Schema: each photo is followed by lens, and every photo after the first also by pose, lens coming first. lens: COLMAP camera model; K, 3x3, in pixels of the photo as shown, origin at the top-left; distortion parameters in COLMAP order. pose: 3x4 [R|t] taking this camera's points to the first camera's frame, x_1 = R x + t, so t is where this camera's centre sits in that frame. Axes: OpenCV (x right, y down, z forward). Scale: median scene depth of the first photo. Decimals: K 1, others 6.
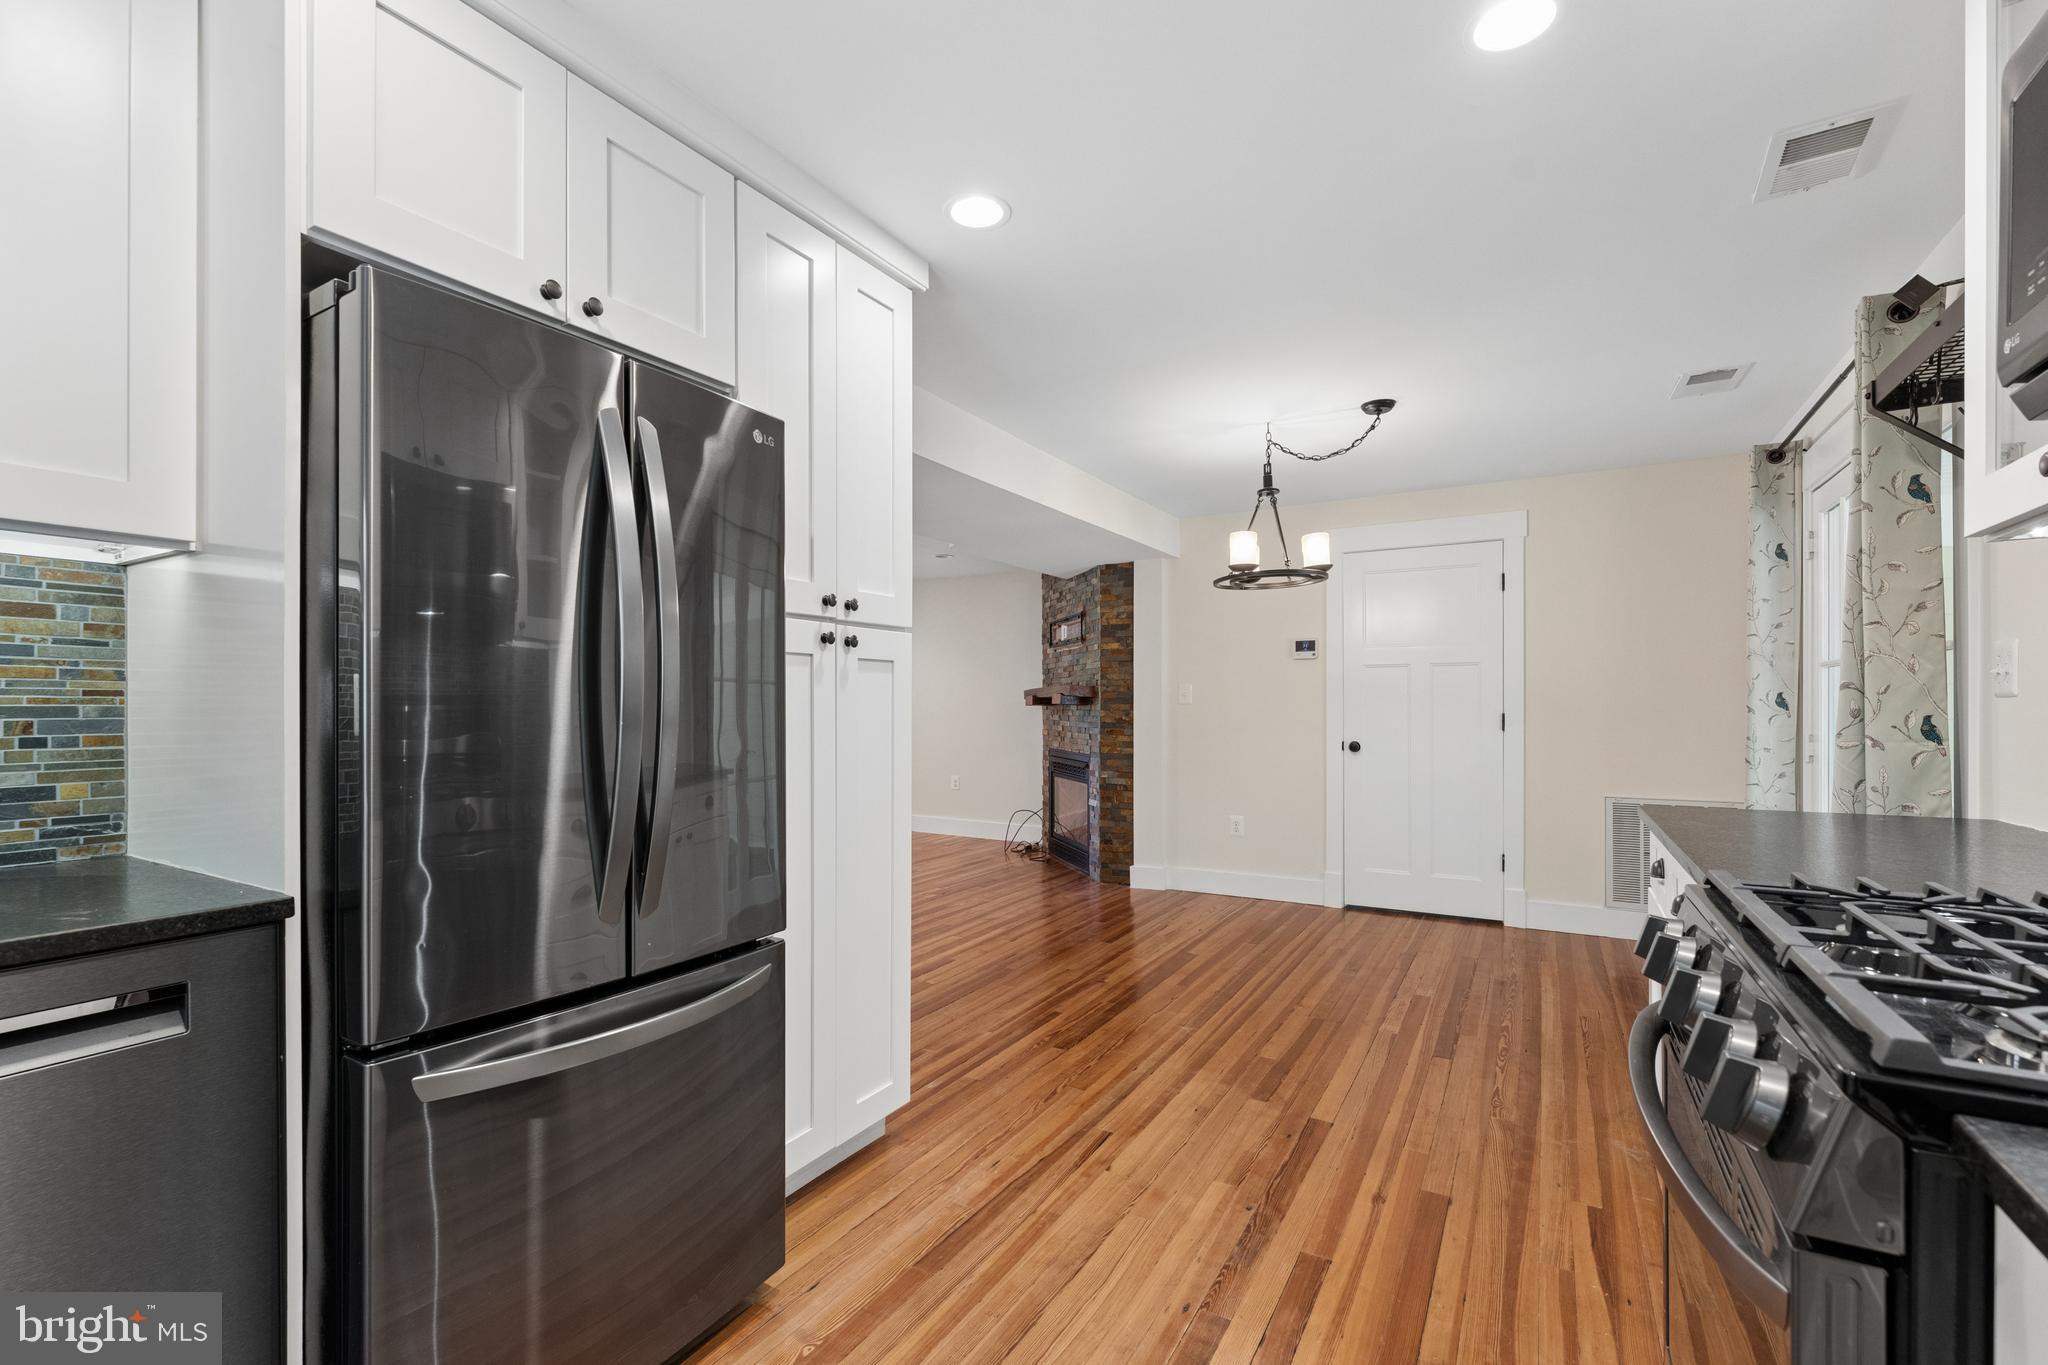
lens RADIAL K [[916.6, 0, 1011.2], [0, 916.6, 711.9], [0, 0, 1]] dist [0.007914, 0.000097]
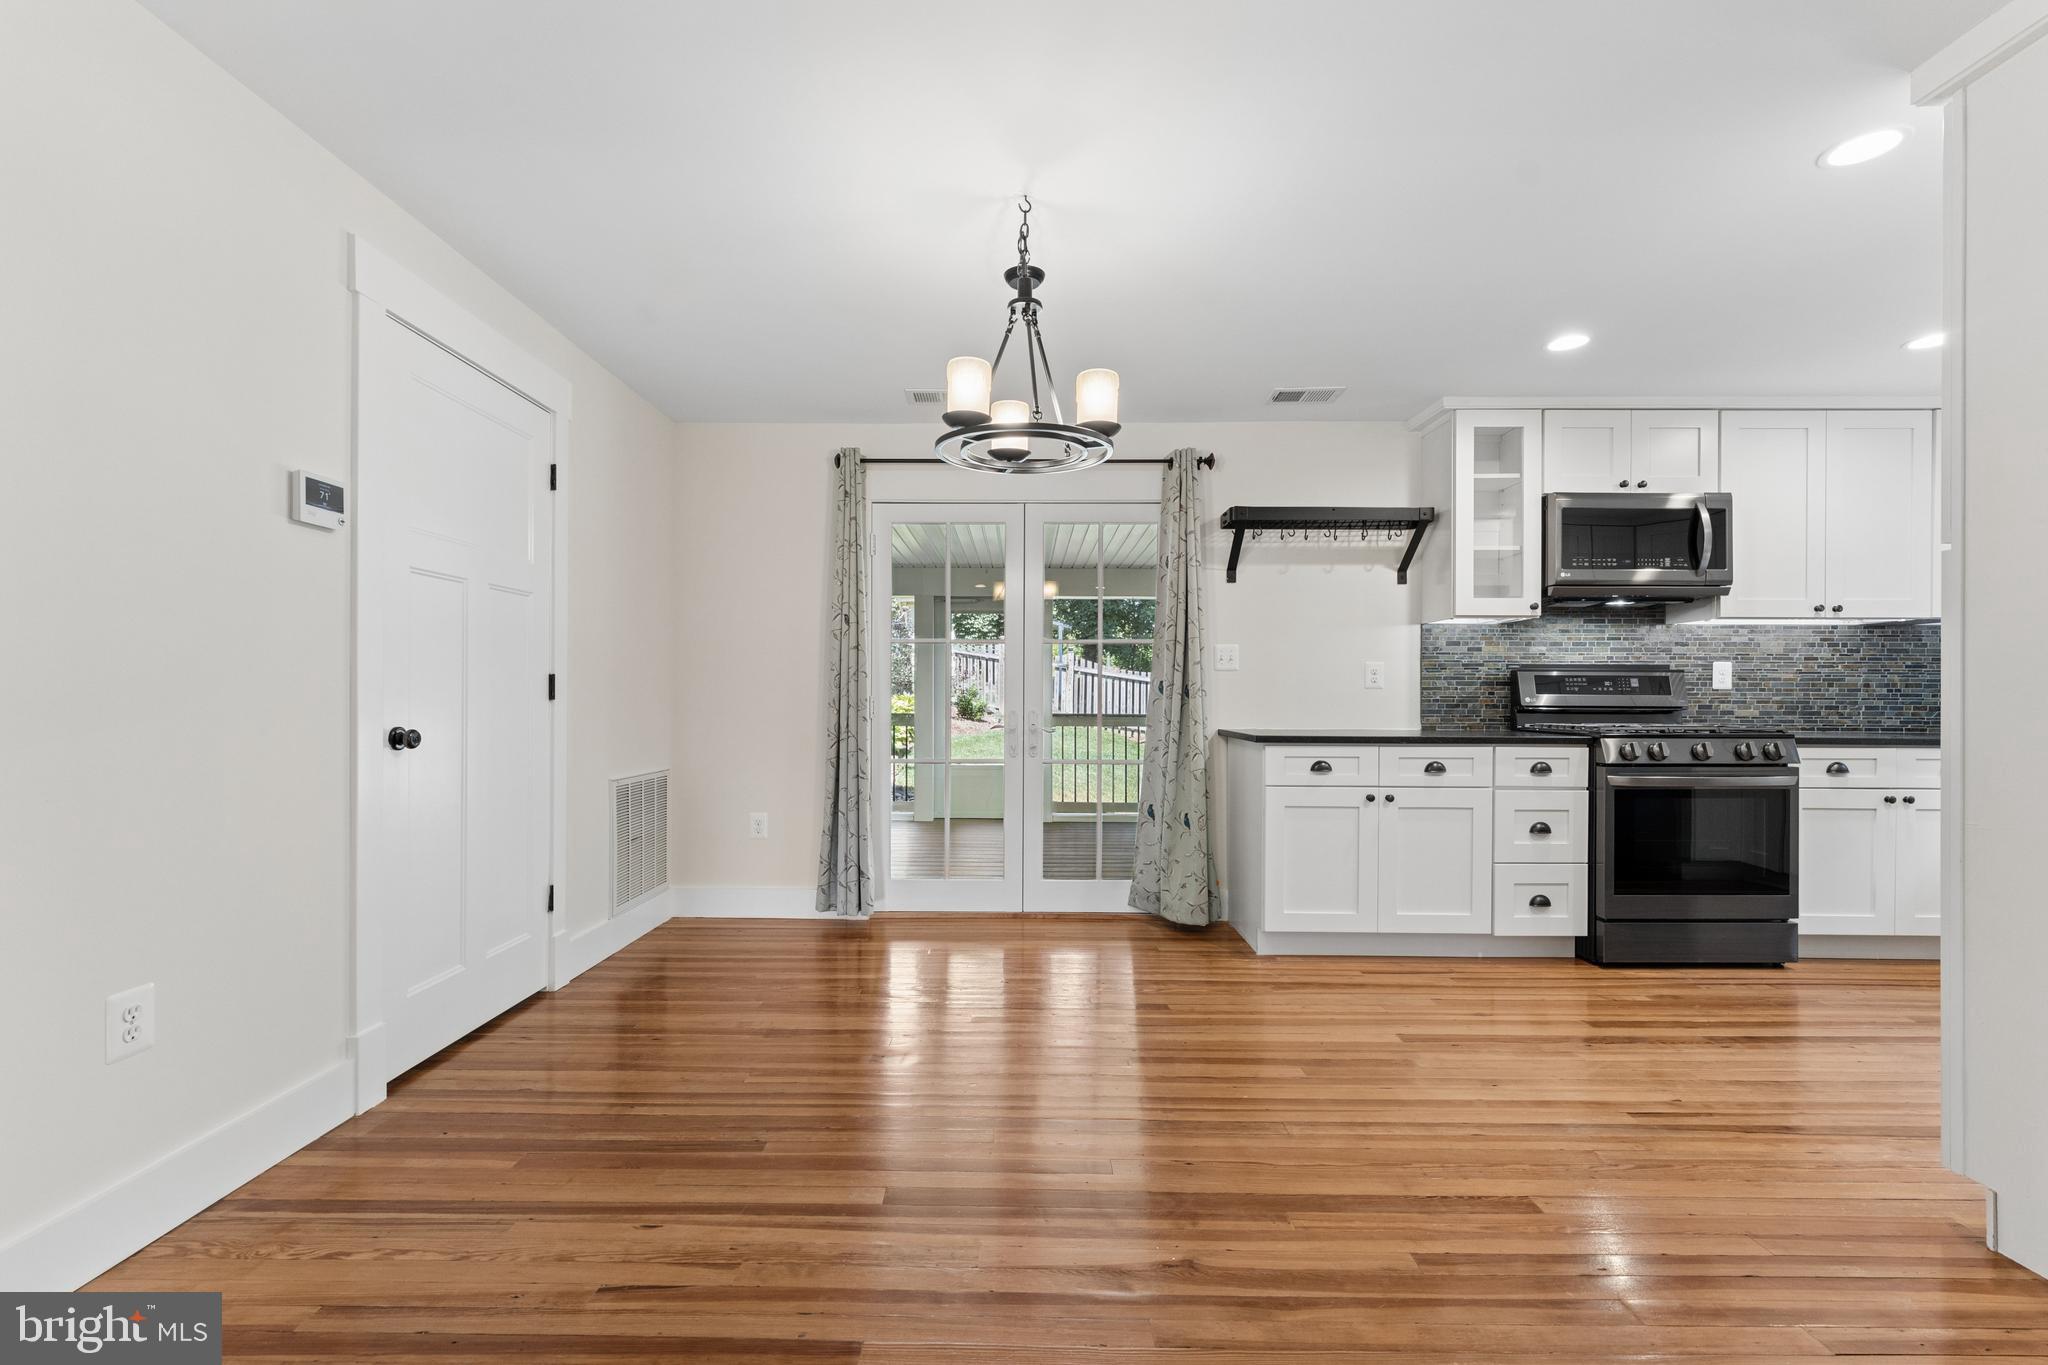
lens RADIAL K [[865.8, 0, 1011.7], [0, 865.8, 697.5], [0, 0, 1]] dist [-0.001749, 0.000124]
pose [[-0.502392, -0.002456, 0.864636, -0.142778], [0.000457, 0.999995, 0.003106, 0.014074], [-0.864640, 0.001955, -0.502389, 0.842367]]
